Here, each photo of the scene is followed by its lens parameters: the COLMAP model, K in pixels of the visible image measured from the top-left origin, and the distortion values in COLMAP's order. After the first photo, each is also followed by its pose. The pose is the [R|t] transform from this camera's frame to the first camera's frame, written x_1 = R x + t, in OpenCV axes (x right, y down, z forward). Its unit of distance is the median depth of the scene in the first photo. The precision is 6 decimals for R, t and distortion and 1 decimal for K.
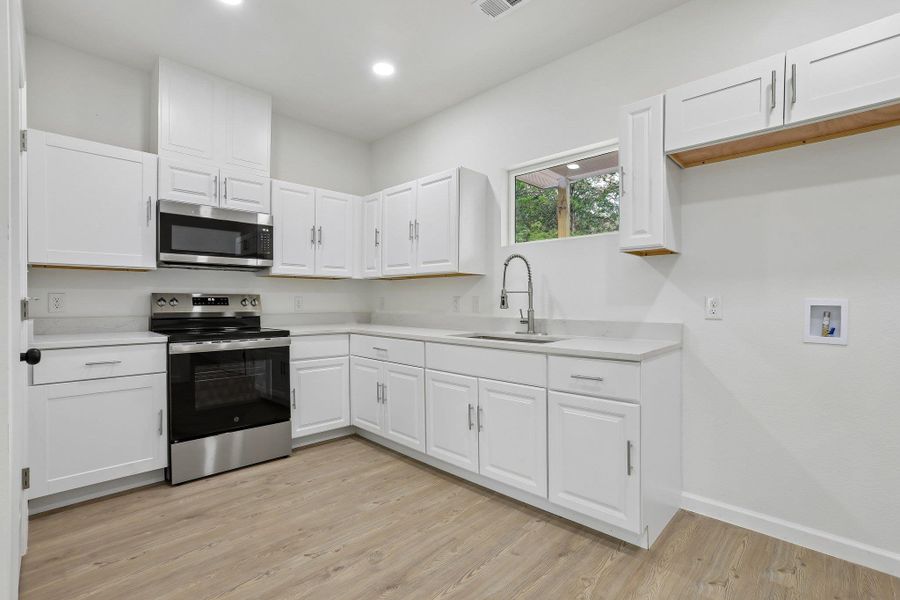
lens RADIAL K [[419.1, 0, 450.2], [0, 419.1, 299.7], [0, 0, 1]] dist [-0.034180, 0.015714]
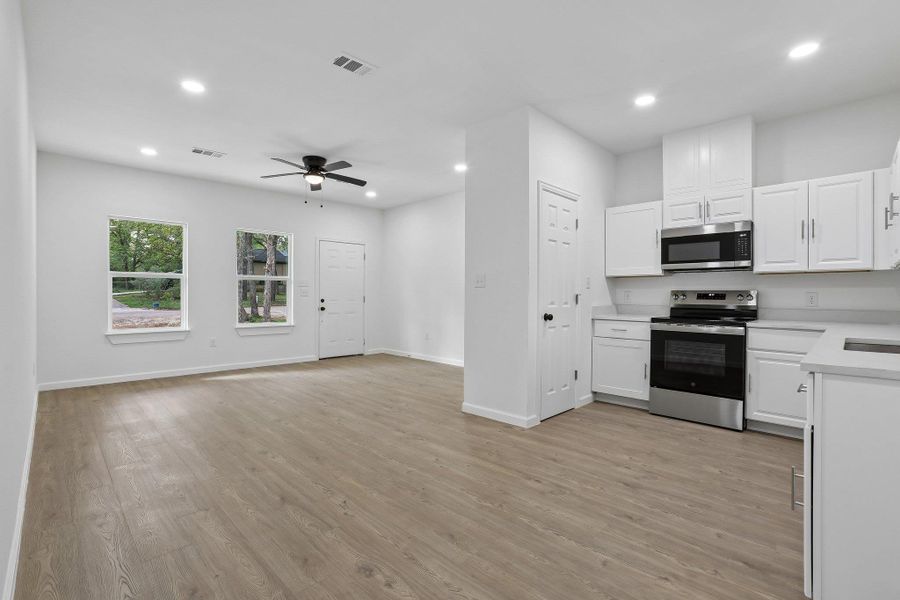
lens RADIAL K [[419.1, 0, 443.1], [0, 419.1, 292.0], [0, 0, 1]] dist [-0.034180, 0.015714]
pose [[-0.020194, -0.007626, -0.999767, 0.825918], [-0.002065, 0.999969, -0.007586, 0.001830], [0.999794, 0.001911, -0.020209, 0.213621]]
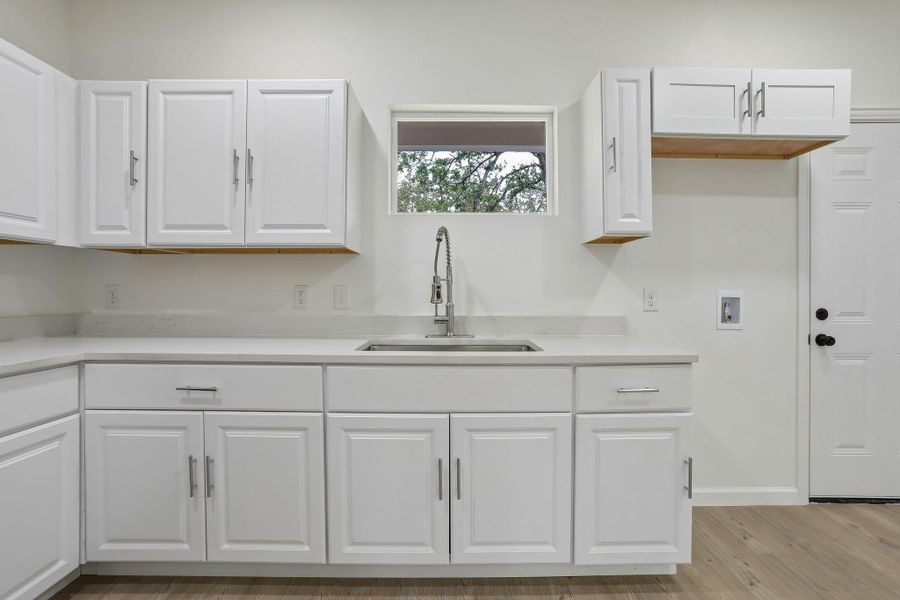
lens RADIAL K [[419.1, 0, 460.4], [0, 419.1, 288.0], [0, 0, 1]] dist [-0.034180, 0.015714]
pose [[0.707313, 0.006562, 0.706870, -0.329497], [-0.004516, 0.999978, -0.004764, -0.001733], [-0.706886, 0.000177, 0.707327, 0.479786]]
